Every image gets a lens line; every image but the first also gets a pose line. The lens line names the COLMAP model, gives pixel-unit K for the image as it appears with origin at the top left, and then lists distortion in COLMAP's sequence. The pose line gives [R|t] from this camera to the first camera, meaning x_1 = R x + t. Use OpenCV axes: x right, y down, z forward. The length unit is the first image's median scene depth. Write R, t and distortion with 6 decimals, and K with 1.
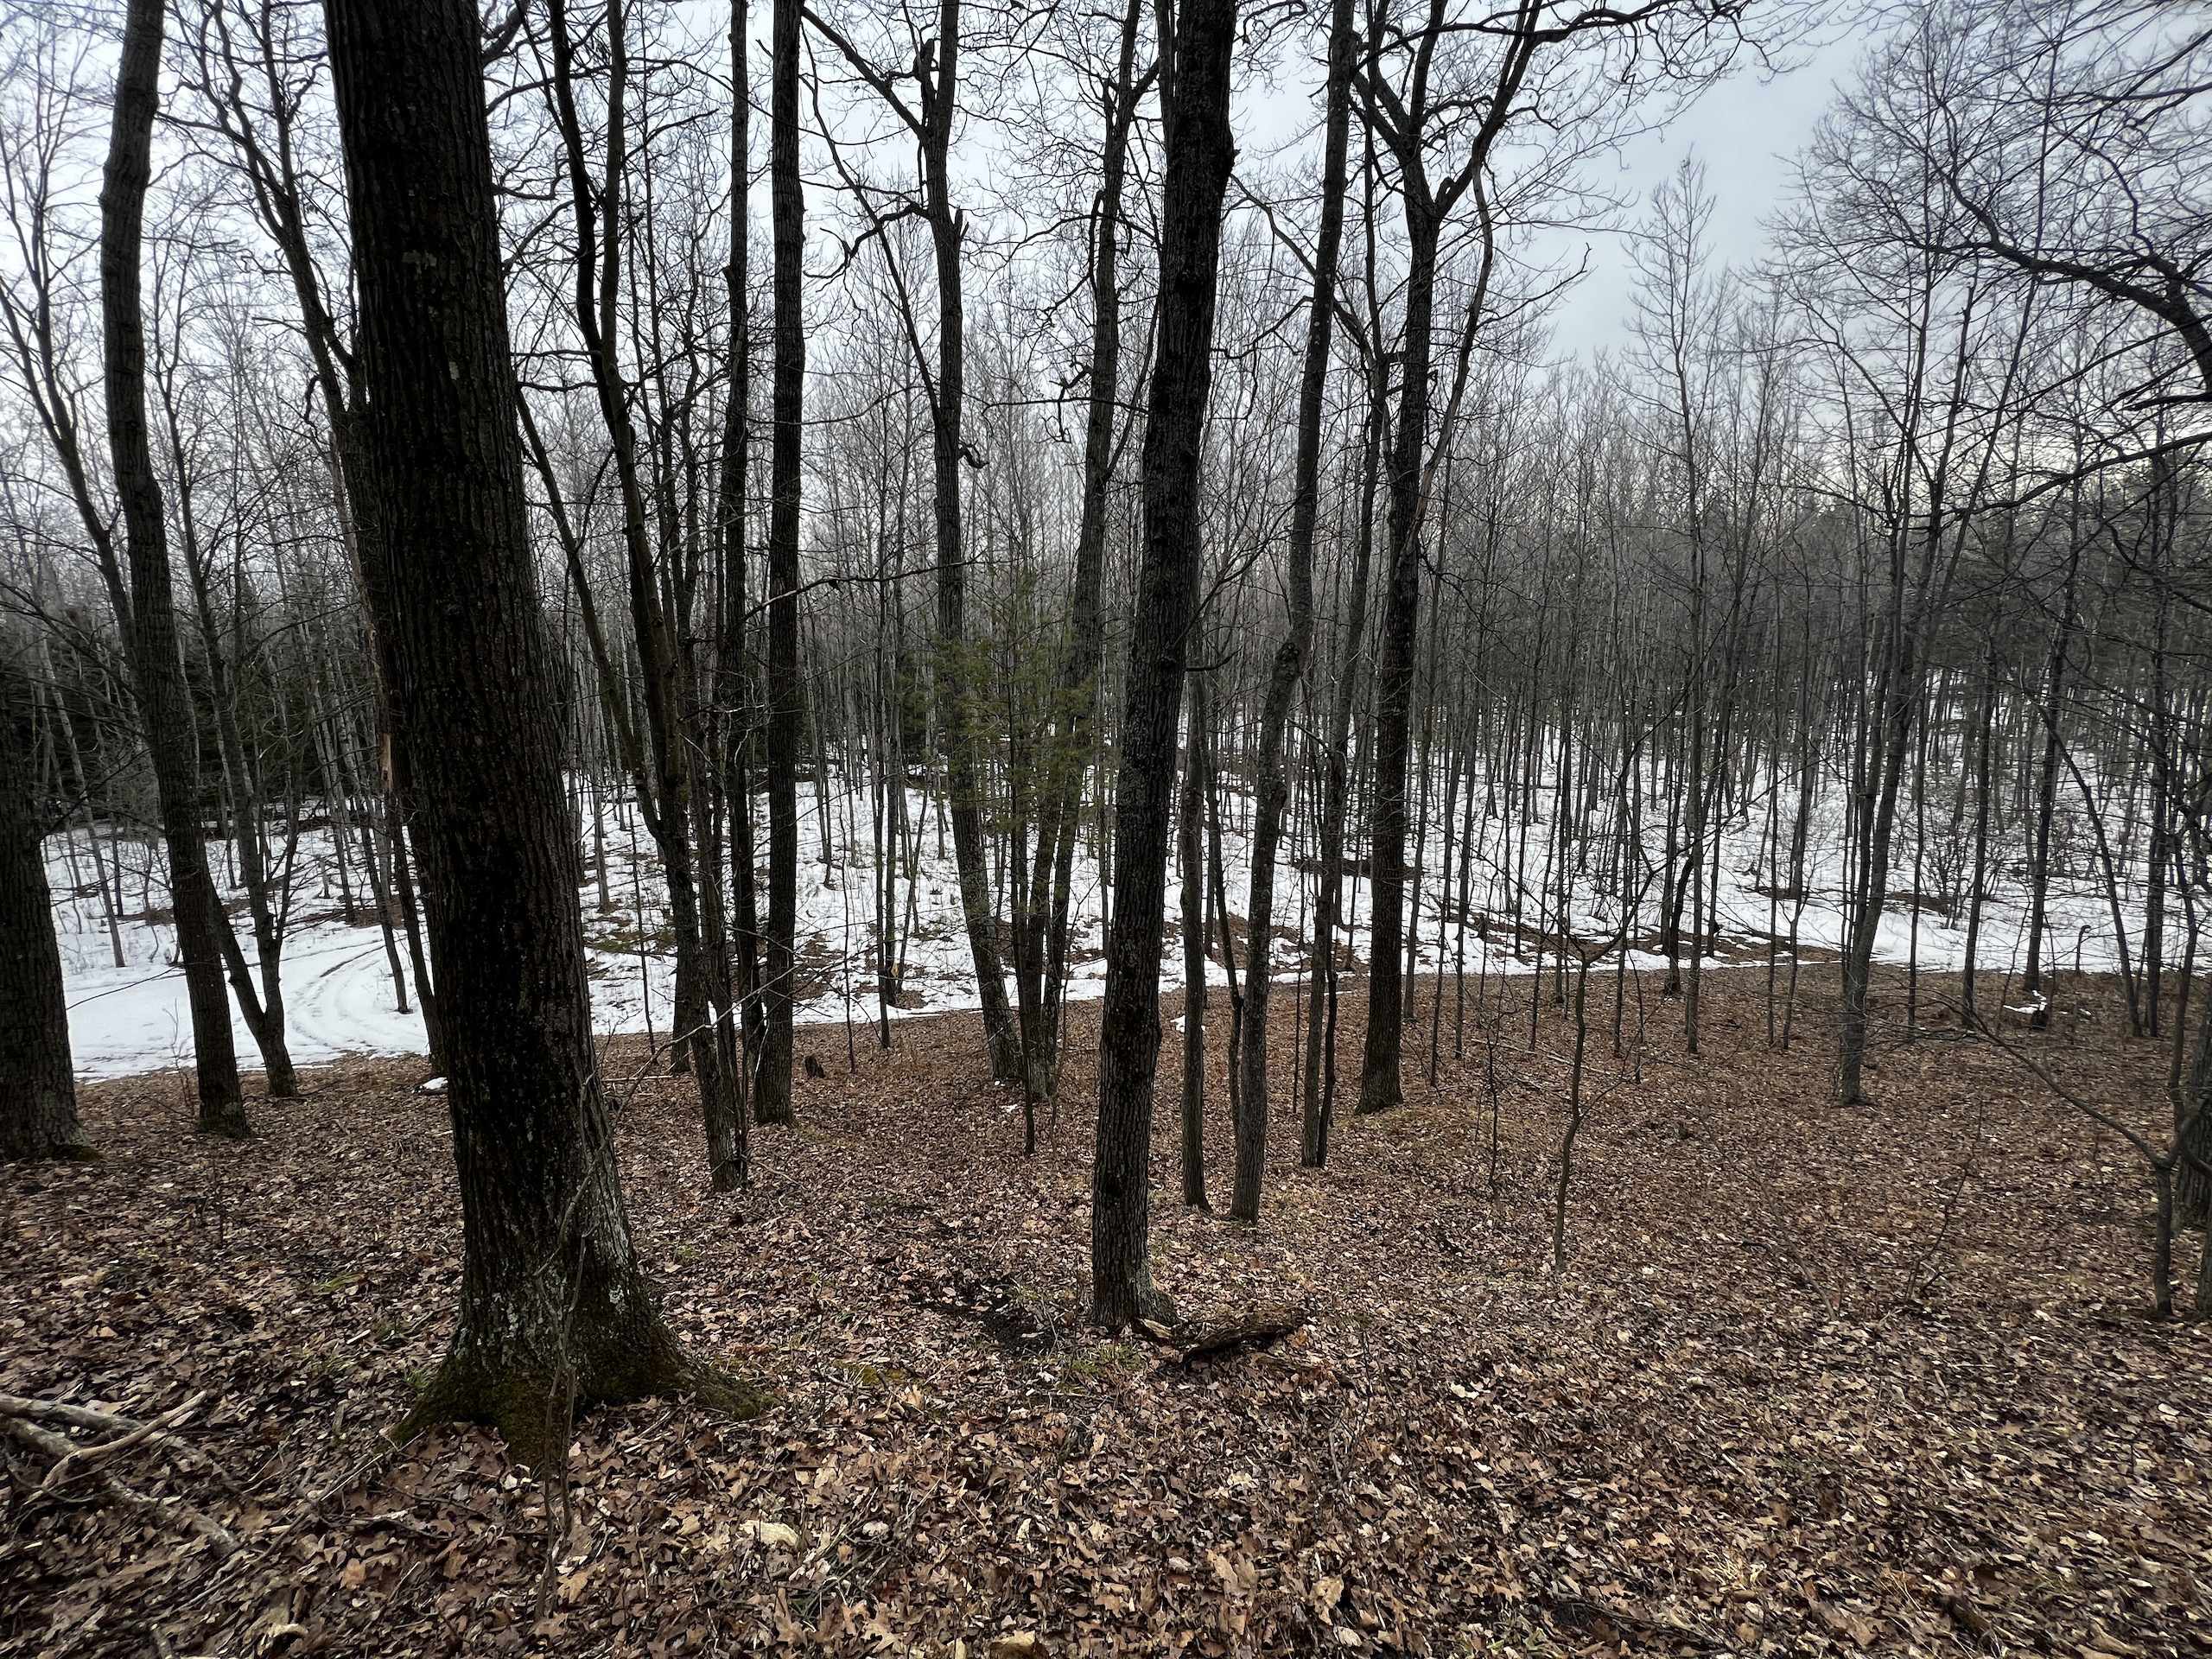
lens RADIAL K [[887.3, 0, 1102.2], [0, 887.3, 823.1], [0, 0, 1]] dist [0.001611, -0.000392]
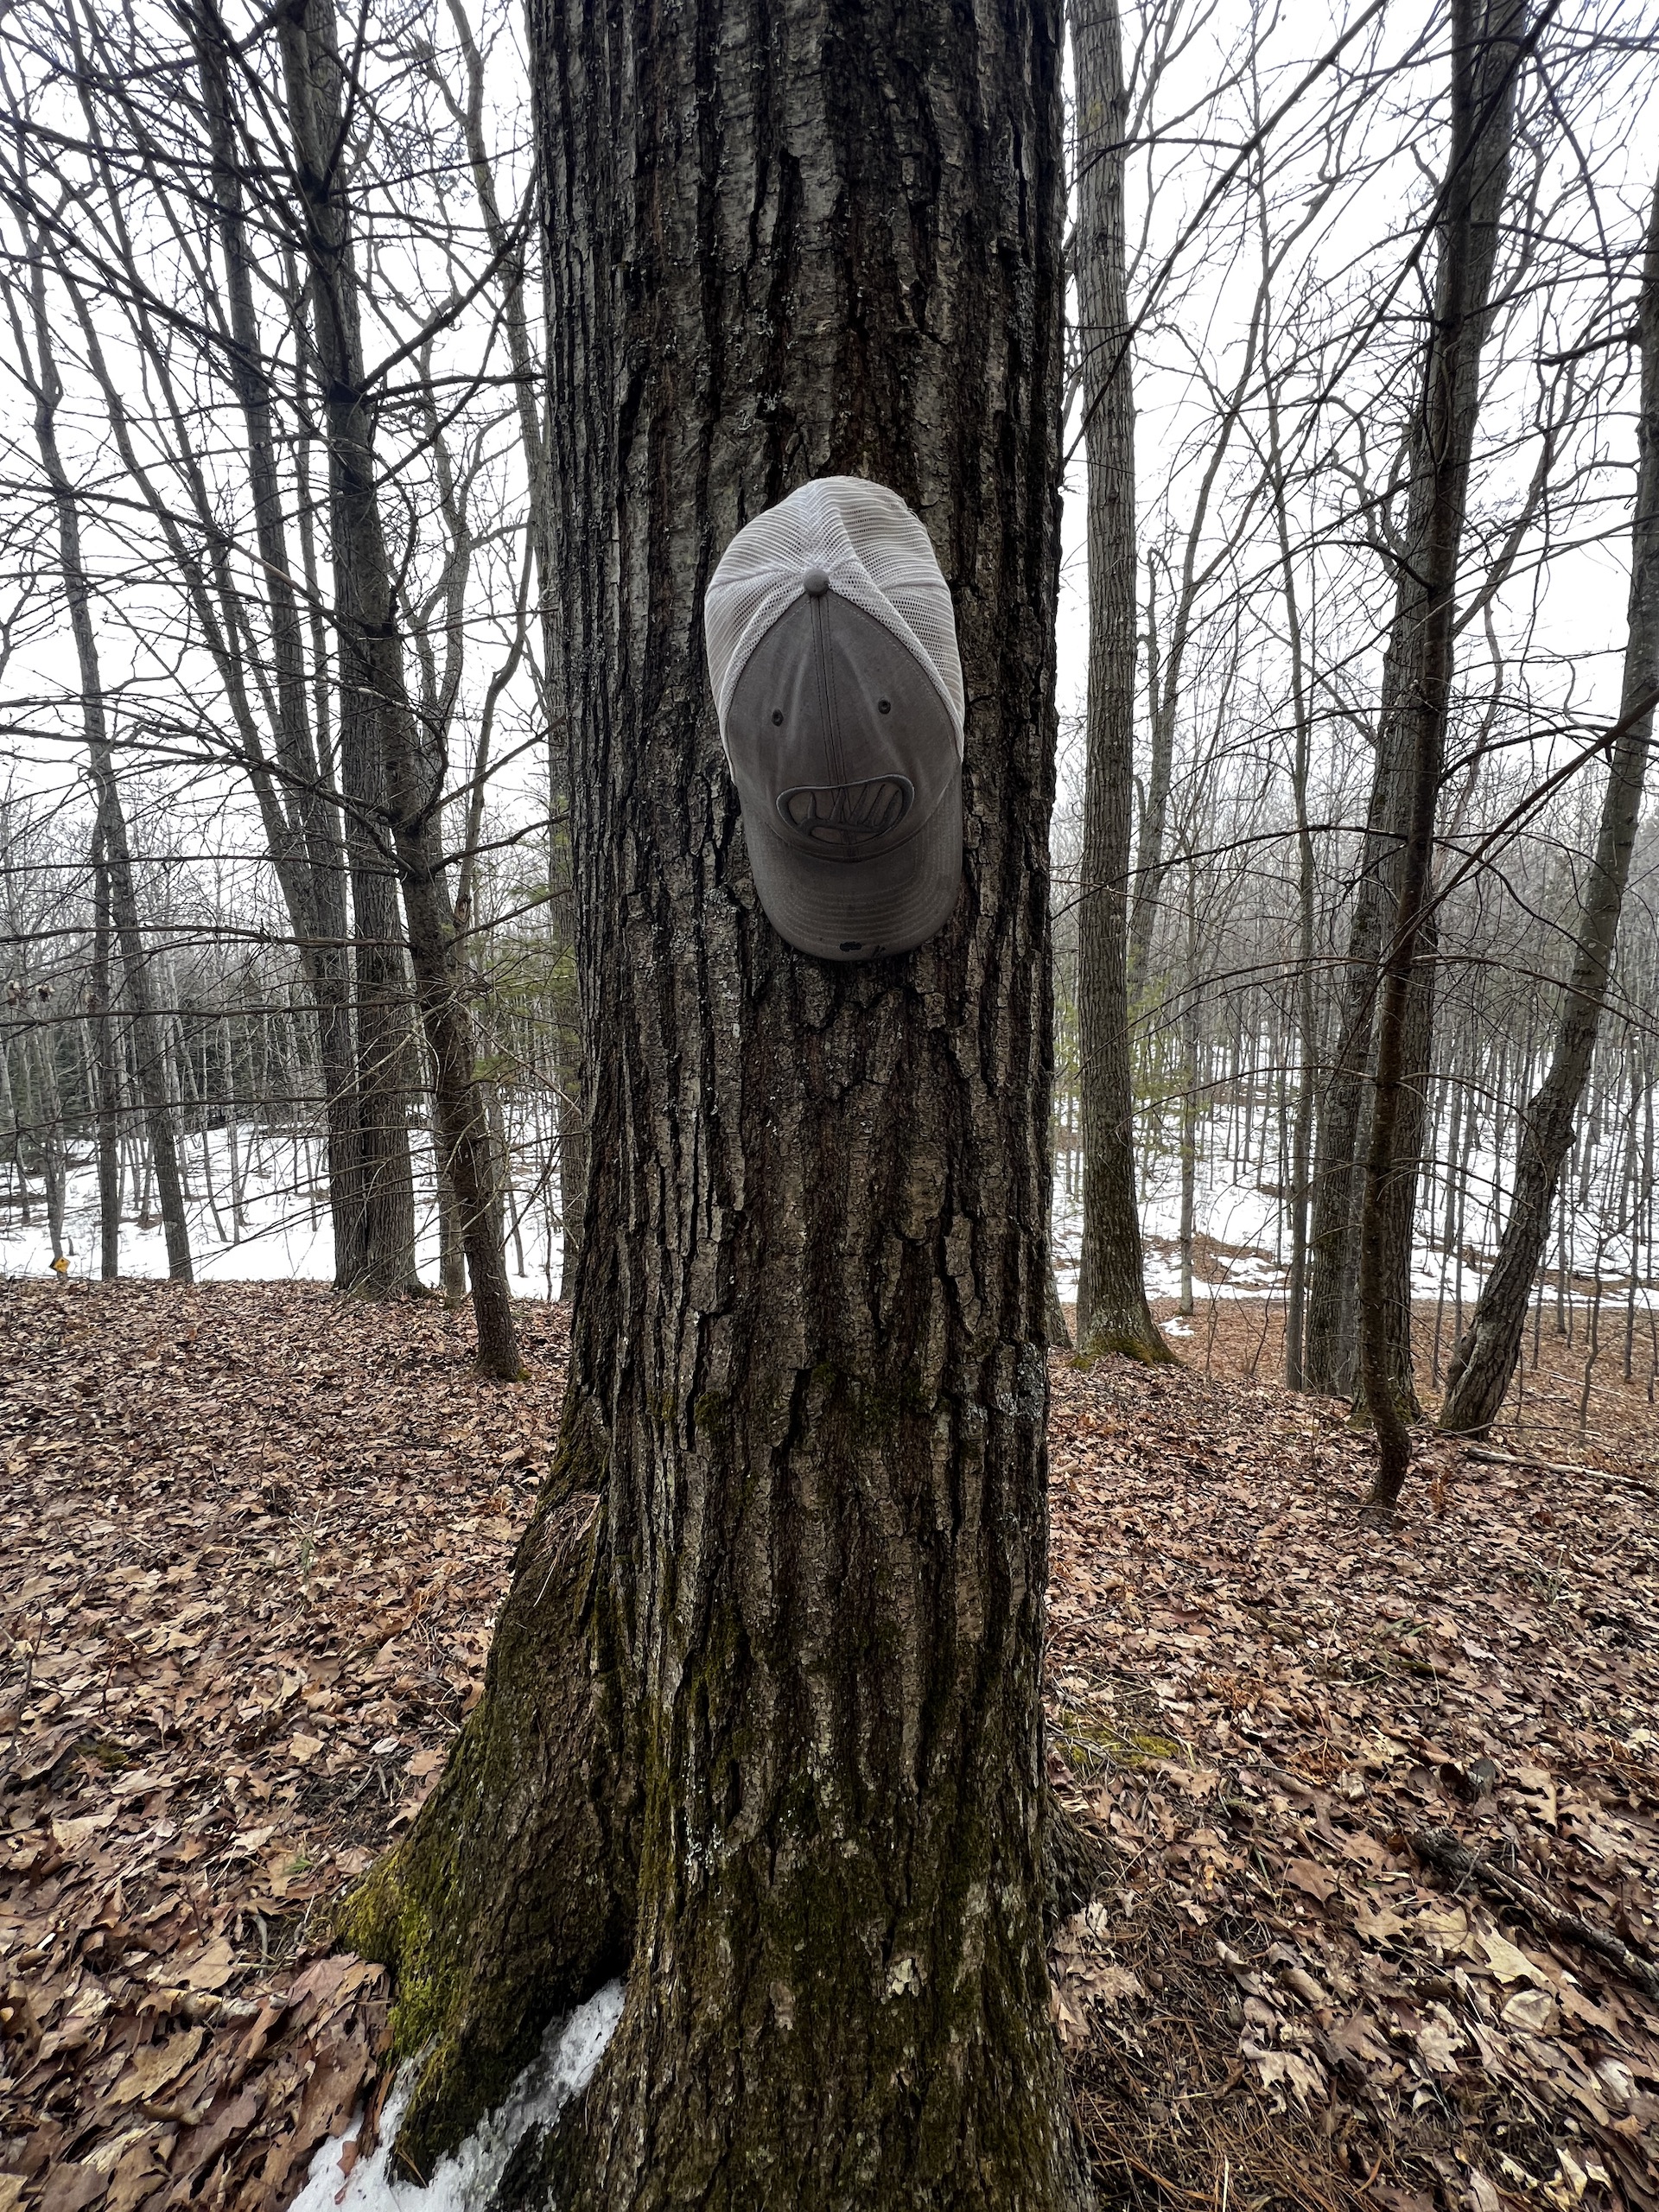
lens RADIAL K [[868.6, 0, 814.6], [0, 868.6, 1110.4], [0, 0, 1]] dist [0.002634, 0.000129]
pose [[0.975538, 0.016570, -0.219204, -0.115475], [-0.020578, 0.999660, -0.016013, -0.026768], [0.218864, 0.020132, 0.975548, -0.188484]]
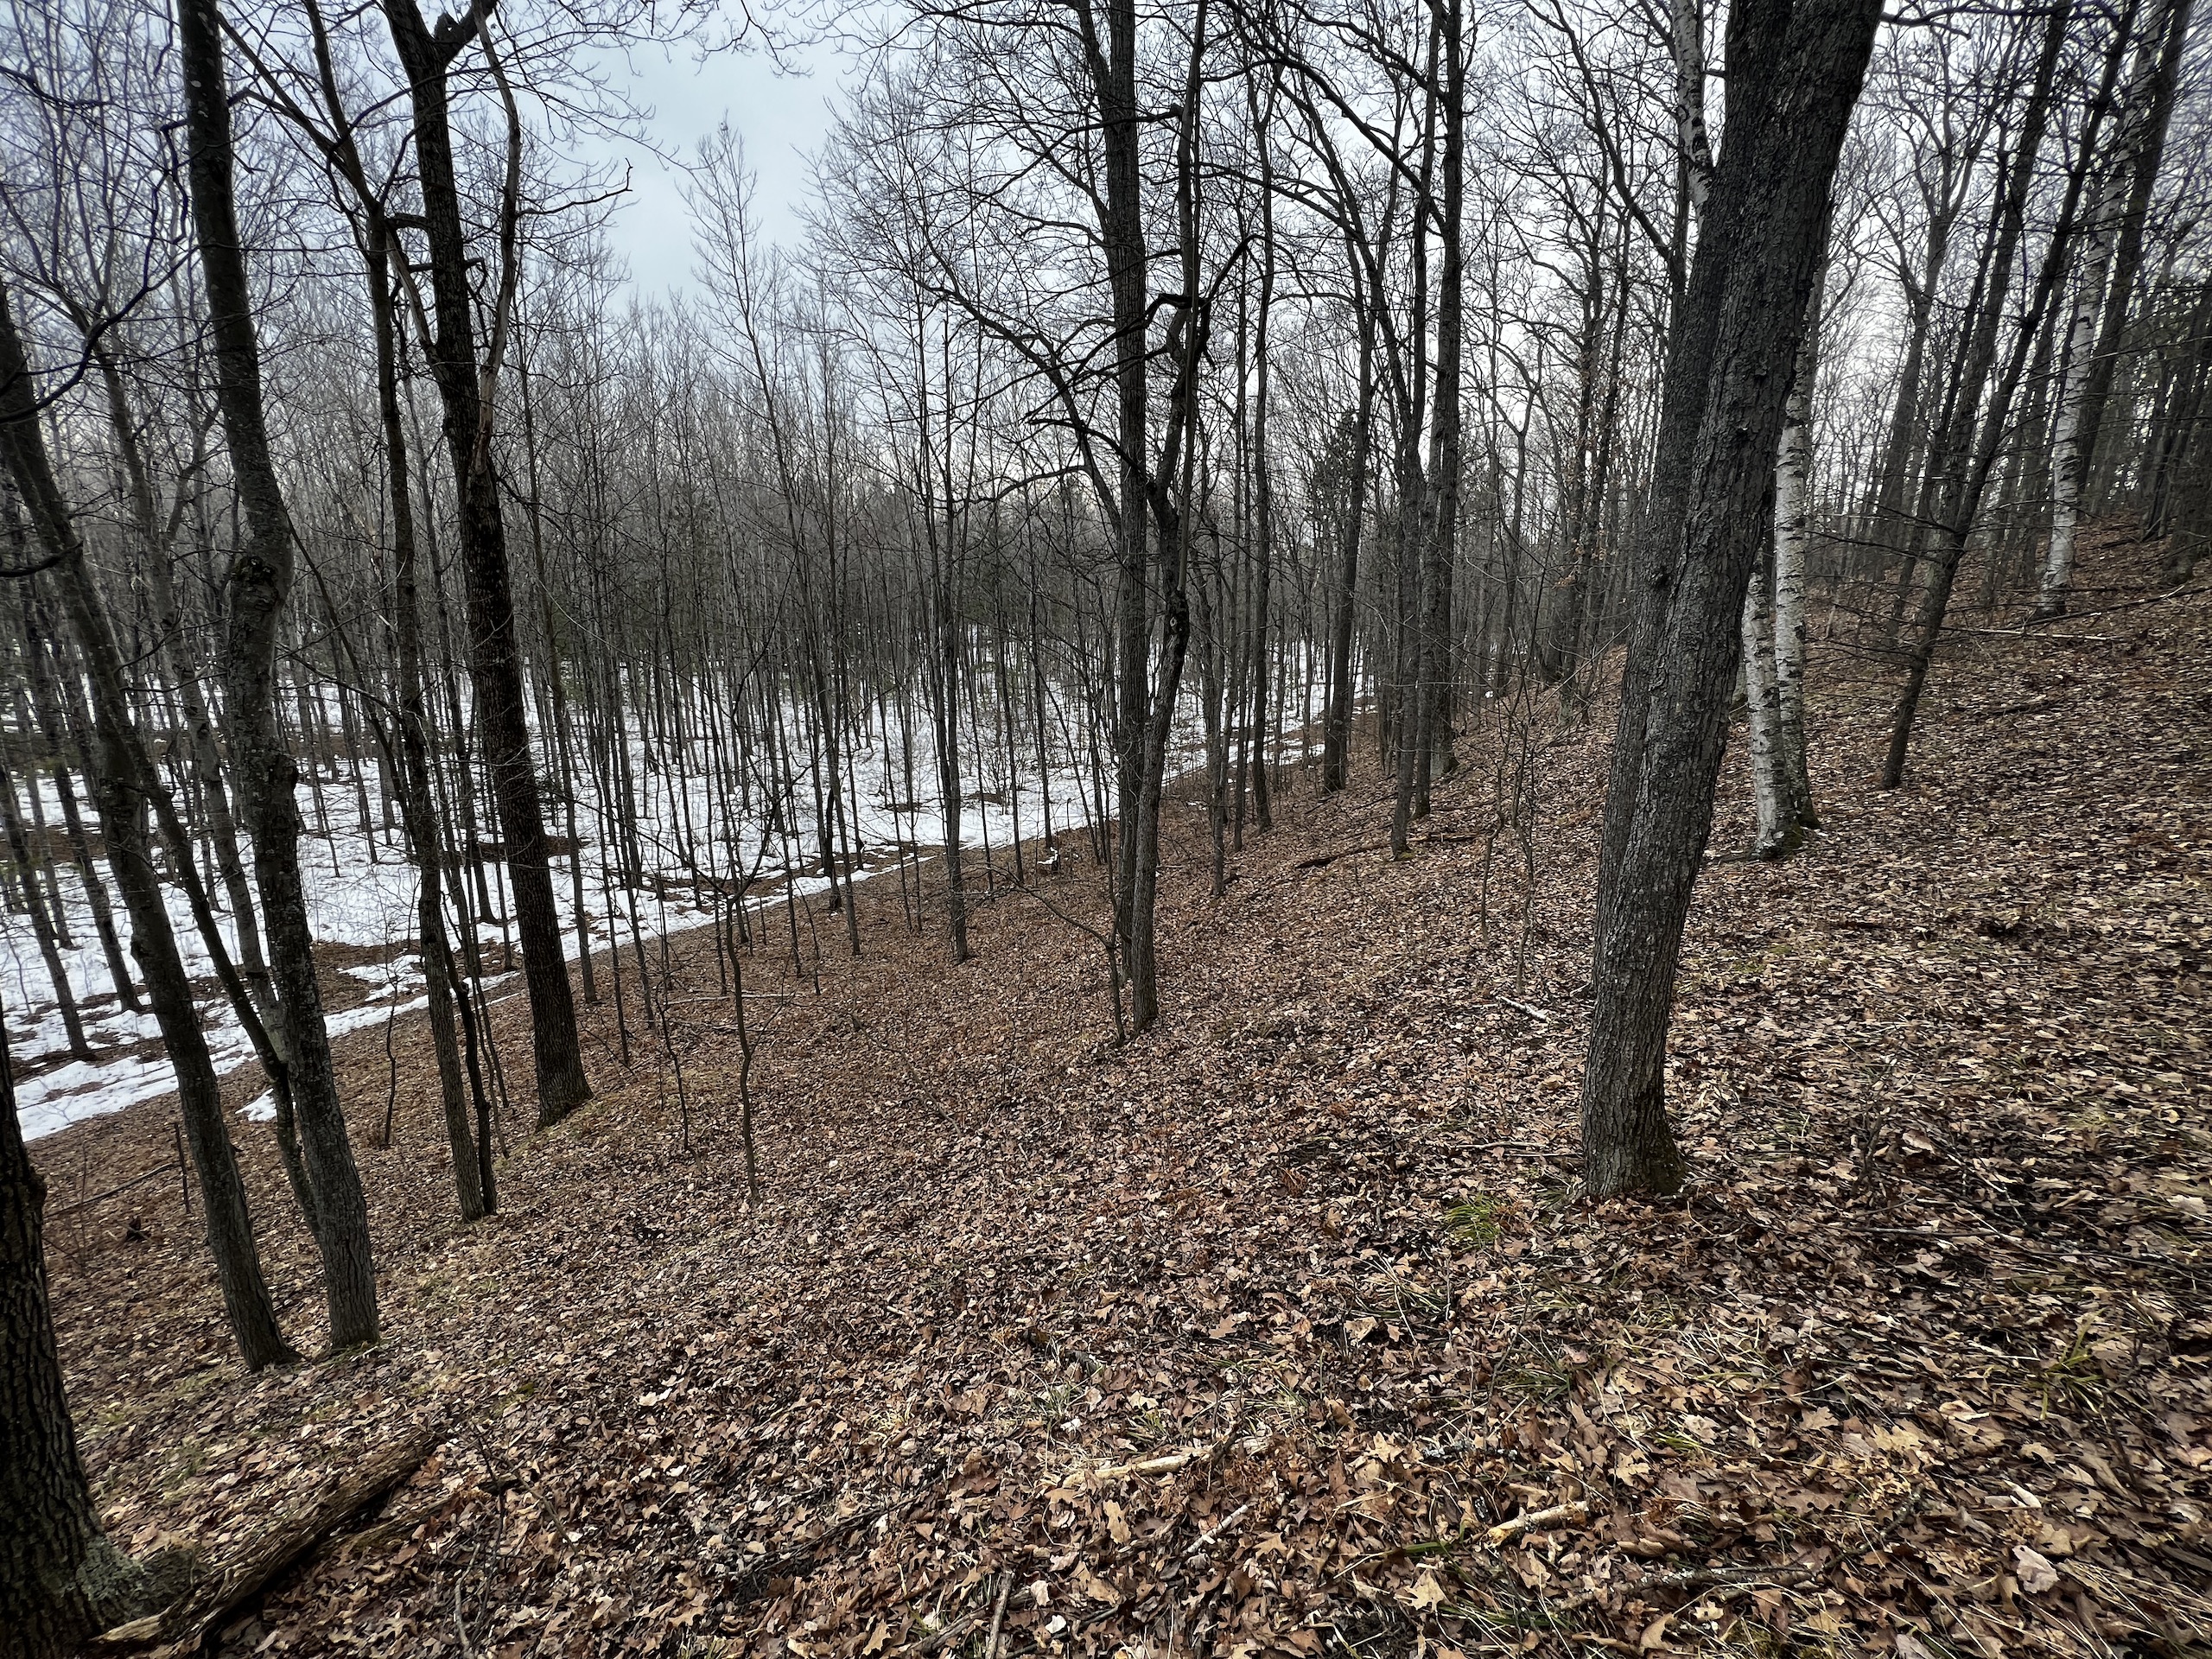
lens RADIAL K [[887.3, 0, 1101.7], [0, 887.3, 834.5], [0, 0, 1]] dist [0.001611, -0.000392]
pose [[0.631805, -0.171609, 0.755892, 0.014157], [0.121951, 0.985046, 0.121702, 0.001900], [-0.765474, 0.015290, 0.643285, 0.006789]]
